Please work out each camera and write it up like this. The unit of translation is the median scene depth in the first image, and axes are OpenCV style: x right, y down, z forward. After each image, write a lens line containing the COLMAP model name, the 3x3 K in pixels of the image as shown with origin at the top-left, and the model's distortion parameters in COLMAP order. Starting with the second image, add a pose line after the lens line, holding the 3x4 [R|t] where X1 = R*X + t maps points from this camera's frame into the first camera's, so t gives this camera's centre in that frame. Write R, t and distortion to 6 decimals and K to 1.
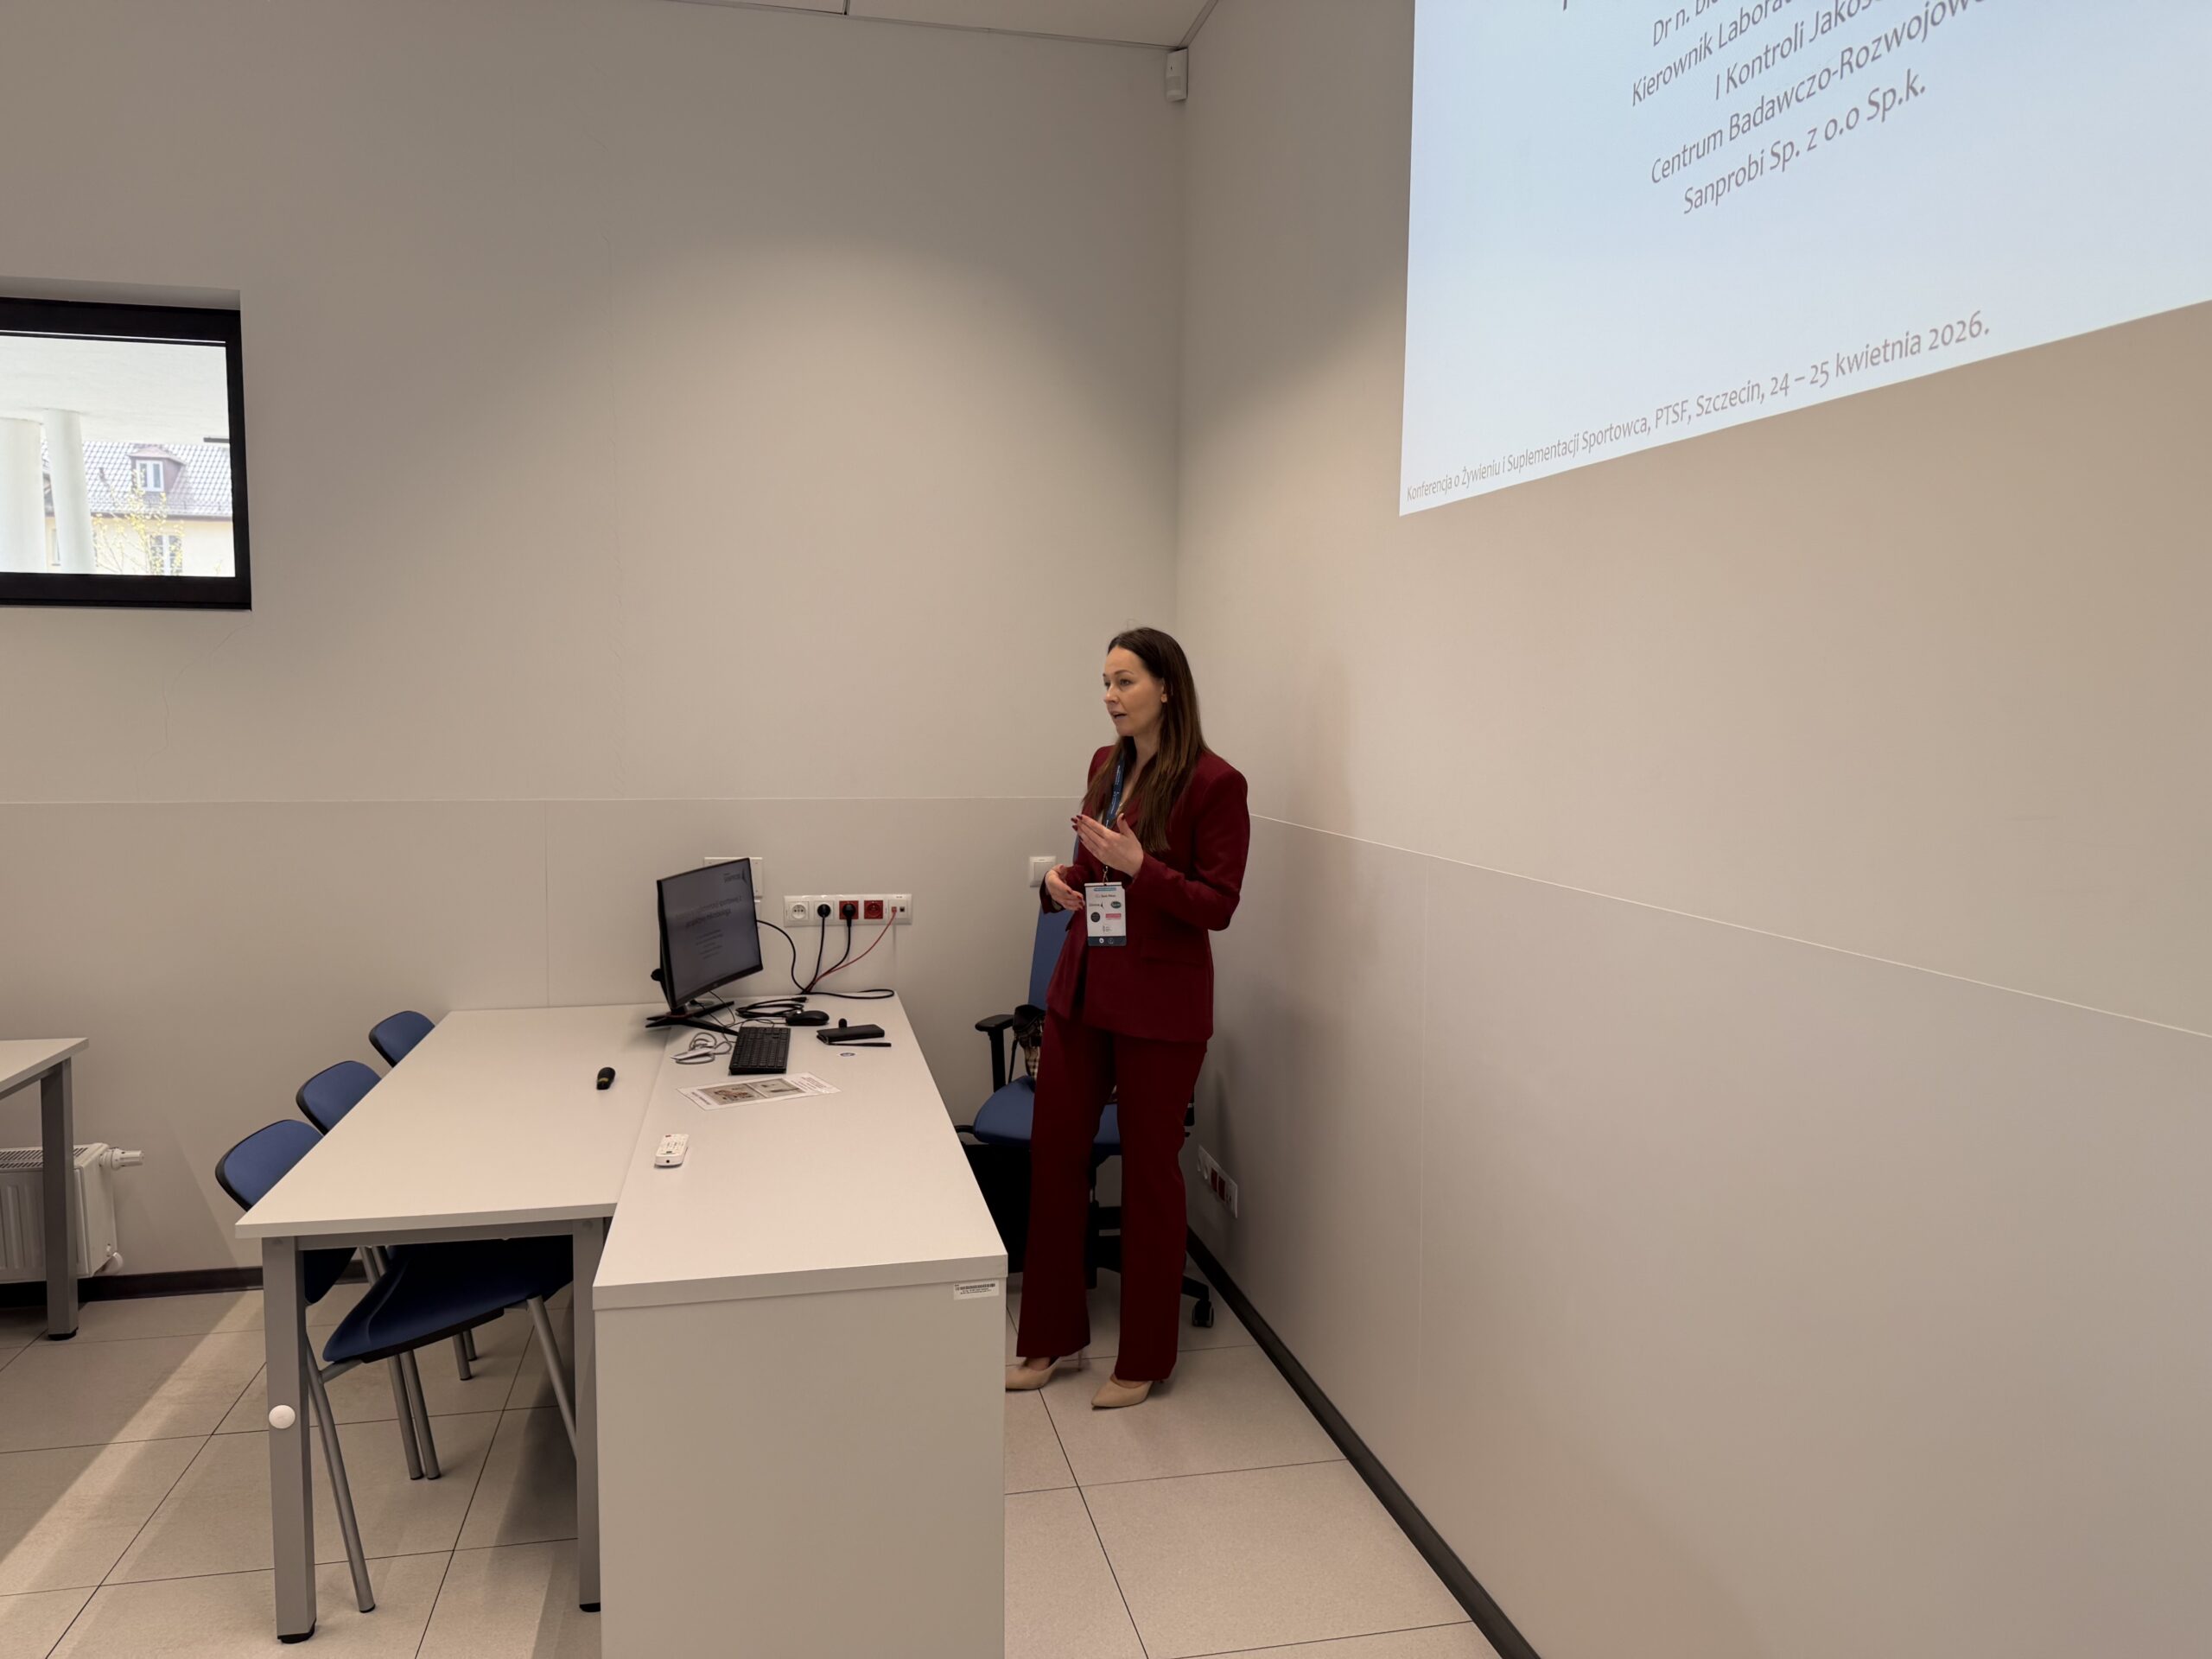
lens RADIAL K [[1573.4, 0, 1106.0], [0, 1573.4, 829.5], [0, 0, 1]] dist [-0.008517, -0.002986]
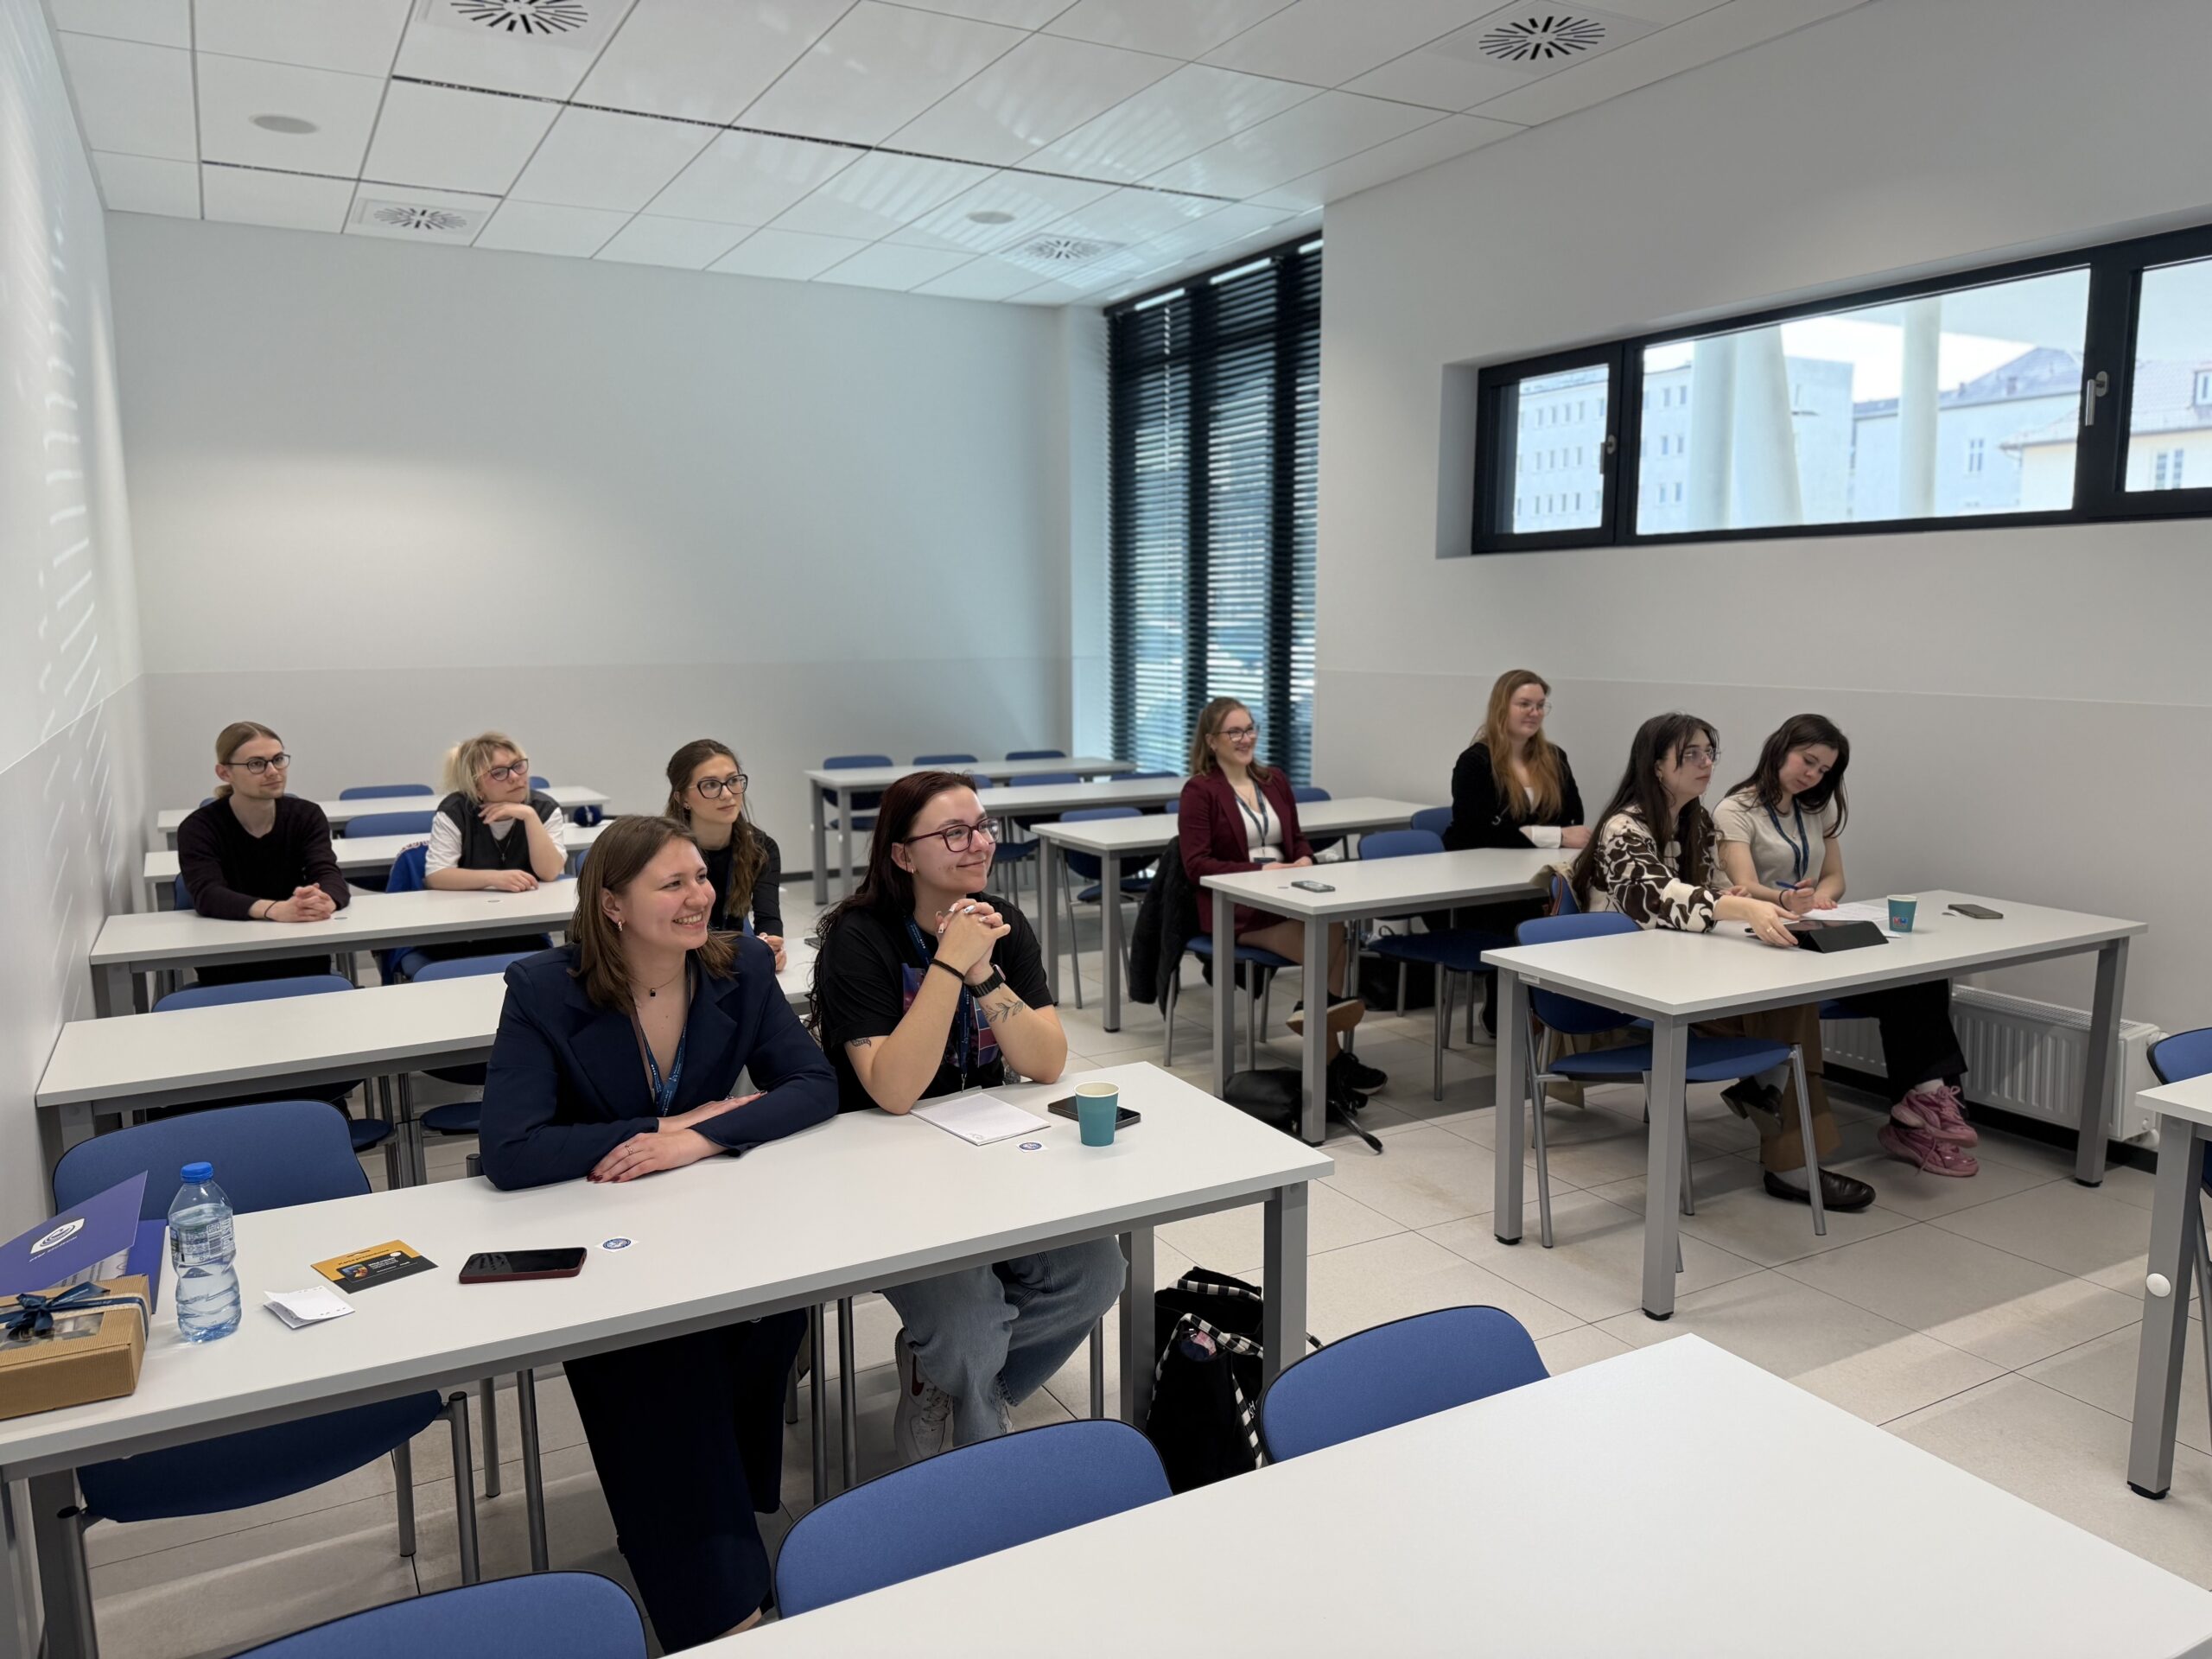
lens RADIAL K [[1573.4, 0, 1106.0], [0, 1573.4, 829.5], [0, 0, 1]] dist [-0.008517, -0.002986]
pose [[0.291332, 0.124661, -0.948465, 0.234962], [-0.069232, 0.991621, 0.109067, 0.002382], [0.954114, 0.033889, 0.297521, -0.006477]]
